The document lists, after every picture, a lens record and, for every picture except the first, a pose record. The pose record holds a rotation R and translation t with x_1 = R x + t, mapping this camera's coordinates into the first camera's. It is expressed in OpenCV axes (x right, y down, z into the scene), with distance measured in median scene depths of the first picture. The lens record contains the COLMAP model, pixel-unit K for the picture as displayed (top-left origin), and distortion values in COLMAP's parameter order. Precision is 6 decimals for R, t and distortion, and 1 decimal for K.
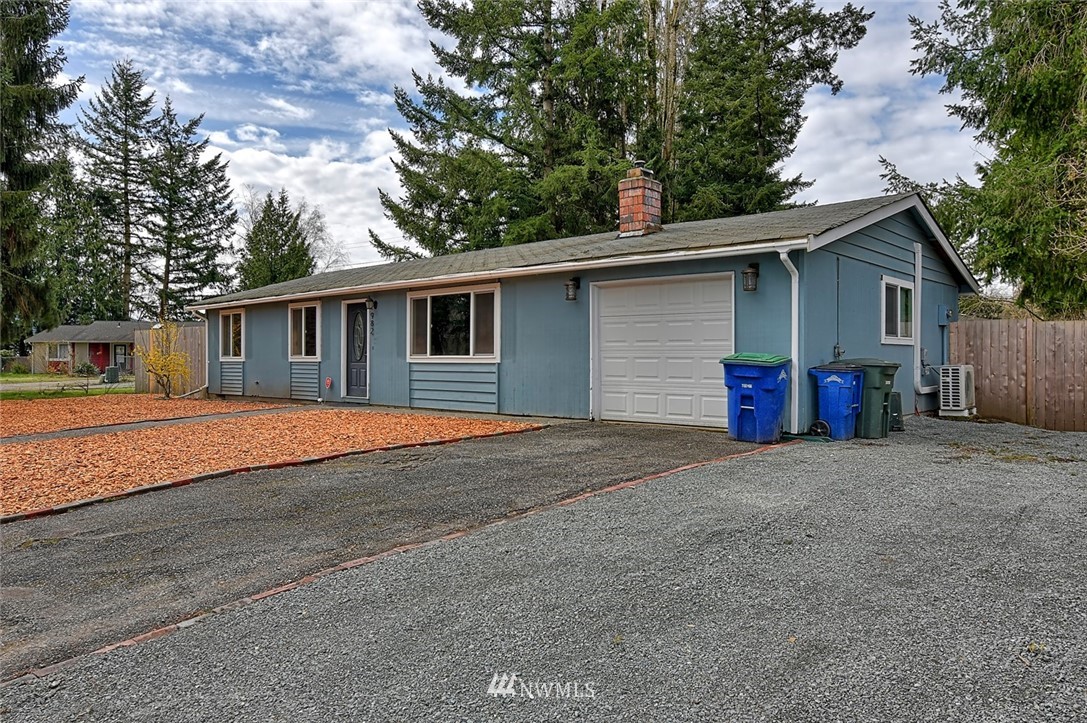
lens RADIAL K [[758.1, 0, 552.7], [0, 758.1, 360.6], [0, 0, 1]] dist [-0.001435, 0.024085]
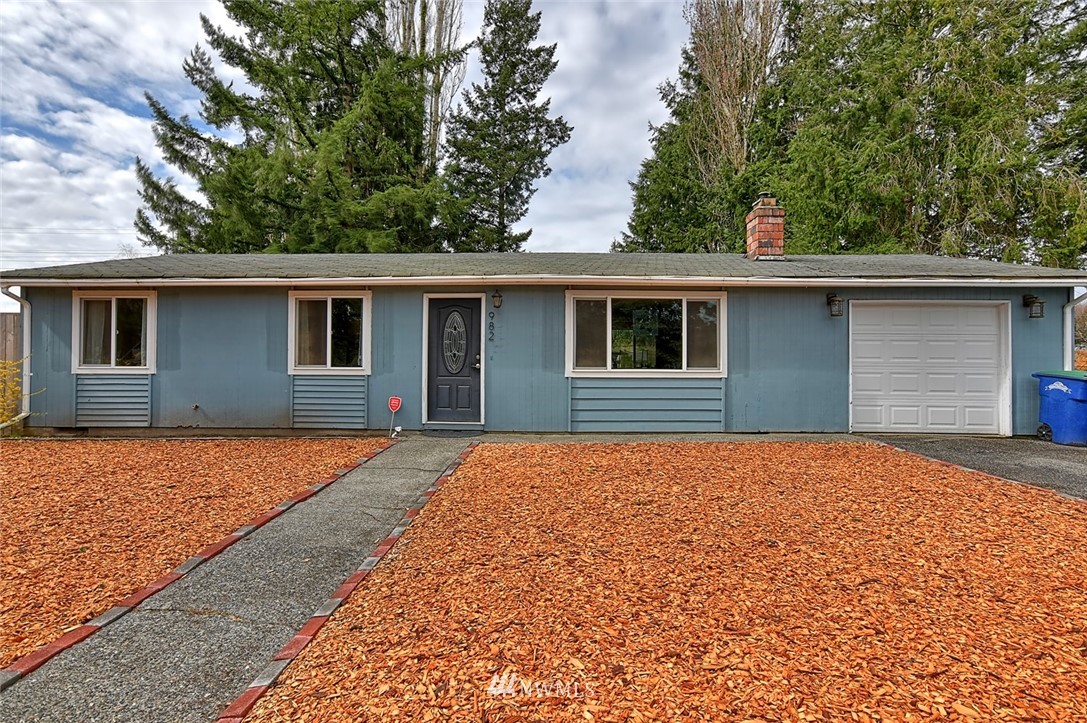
lens RADIAL K [[524.8, 0, 540.2], [0, 524.8, 359.1], [0, 0, 1]] dist [-0.013337, 0.012124]
pose [[0.757619, 0.007437, 0.652655, -0.643726], [-0.003501, 0.999967, -0.007330, -0.013982], [-0.652688, 0.003268, 0.757620, 0.649913]]
